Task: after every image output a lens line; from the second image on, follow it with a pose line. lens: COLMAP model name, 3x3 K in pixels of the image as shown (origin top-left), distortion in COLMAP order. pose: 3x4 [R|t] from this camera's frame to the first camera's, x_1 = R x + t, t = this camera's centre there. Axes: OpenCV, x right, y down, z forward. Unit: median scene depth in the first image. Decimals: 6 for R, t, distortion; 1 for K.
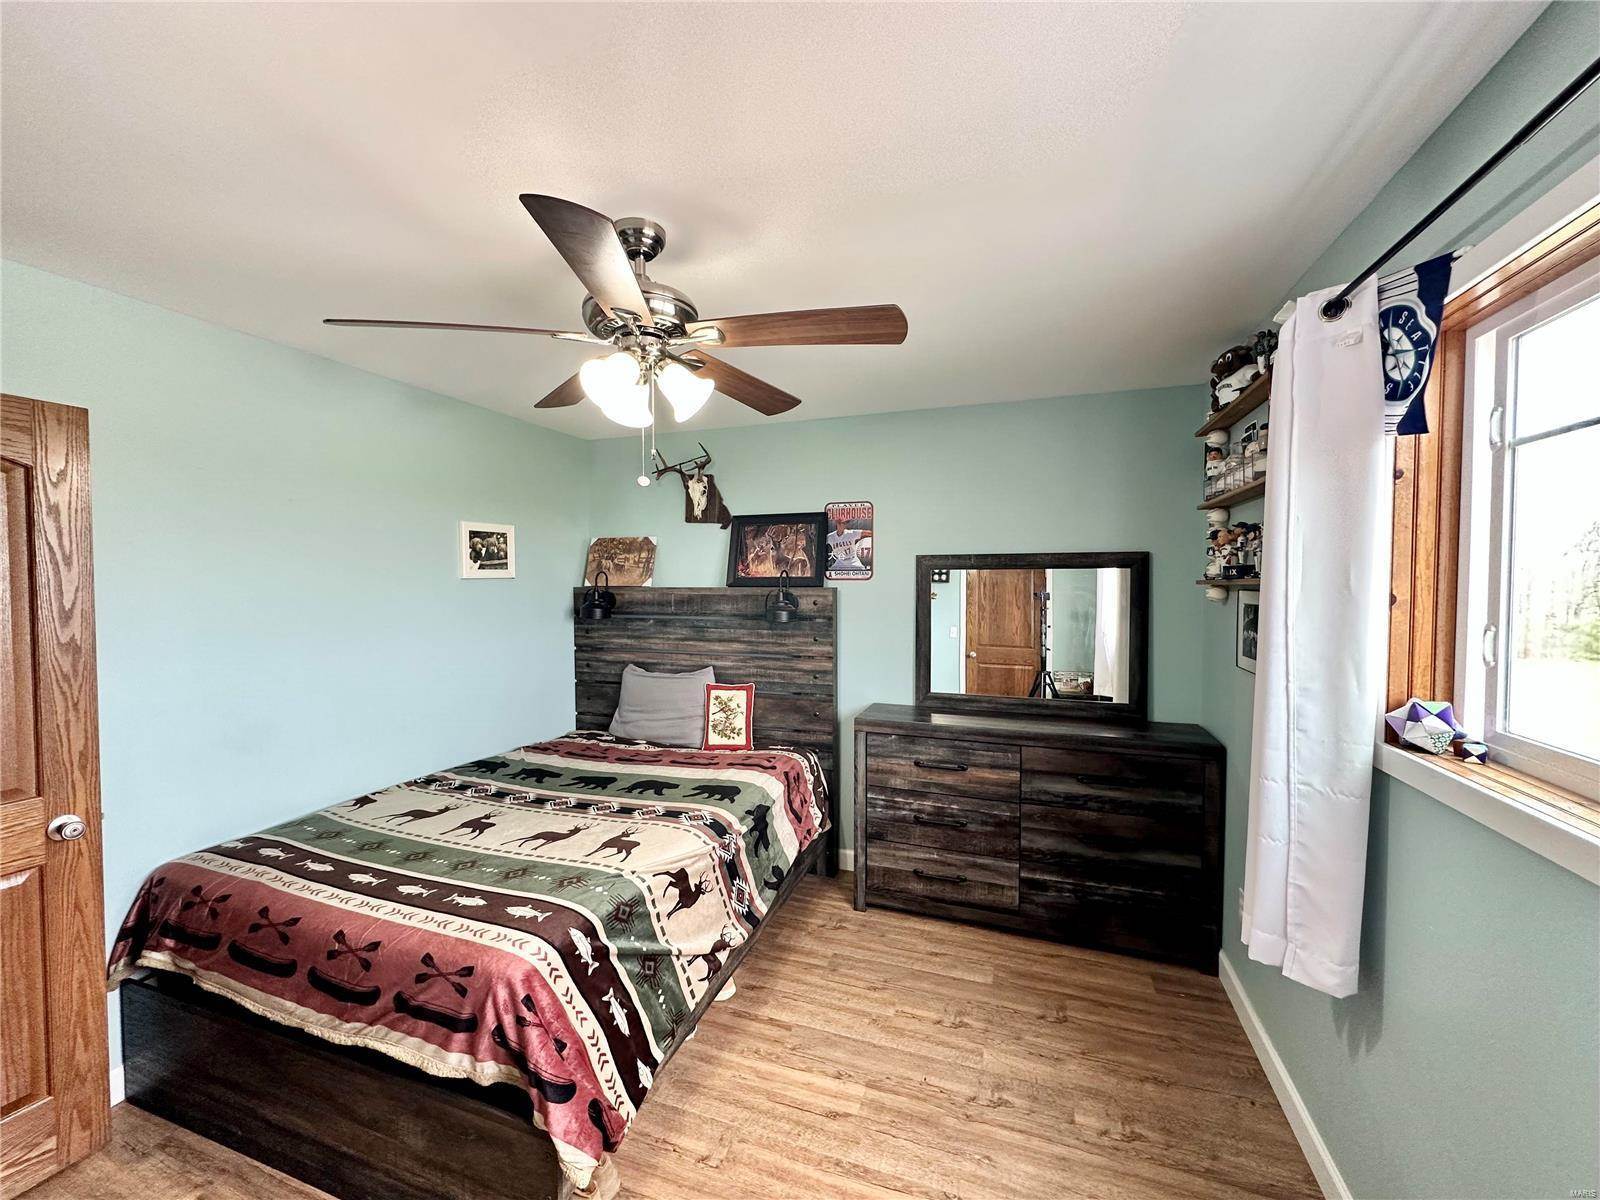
lens RADIAL K [[637.7, 0, 798.4], [0, 637.7, 601.3], [0, 0, 1]] dist [-0.001089, 0.000148]
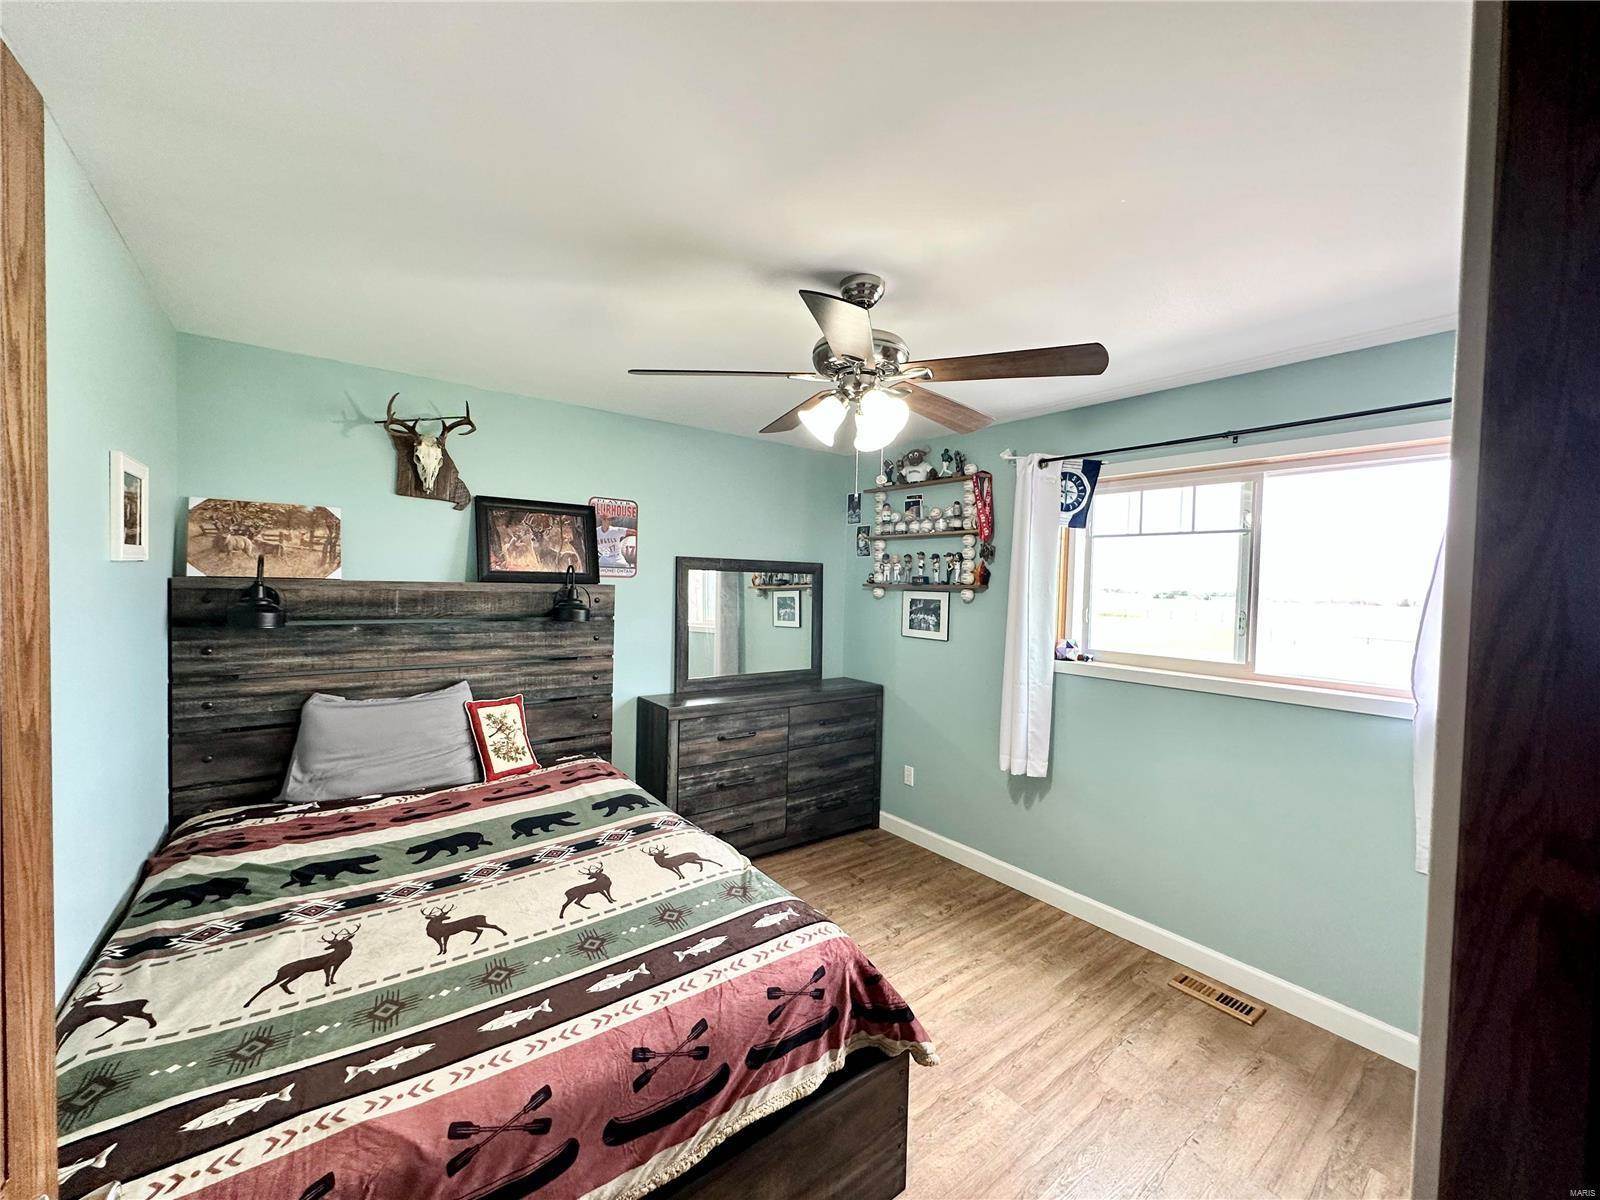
lens RADIAL K [[637.7, 0, 804.4], [0, 637.7, 600.5], [0, 0, 1]] dist [-0.001089, 0.000148]
pose [[0.536796, -0.009796, 0.843655, -0.660341], [0.002559, 0.999947, 0.009983, -0.006498], [-0.843708, -0.003200, 0.536793, 0.234292]]
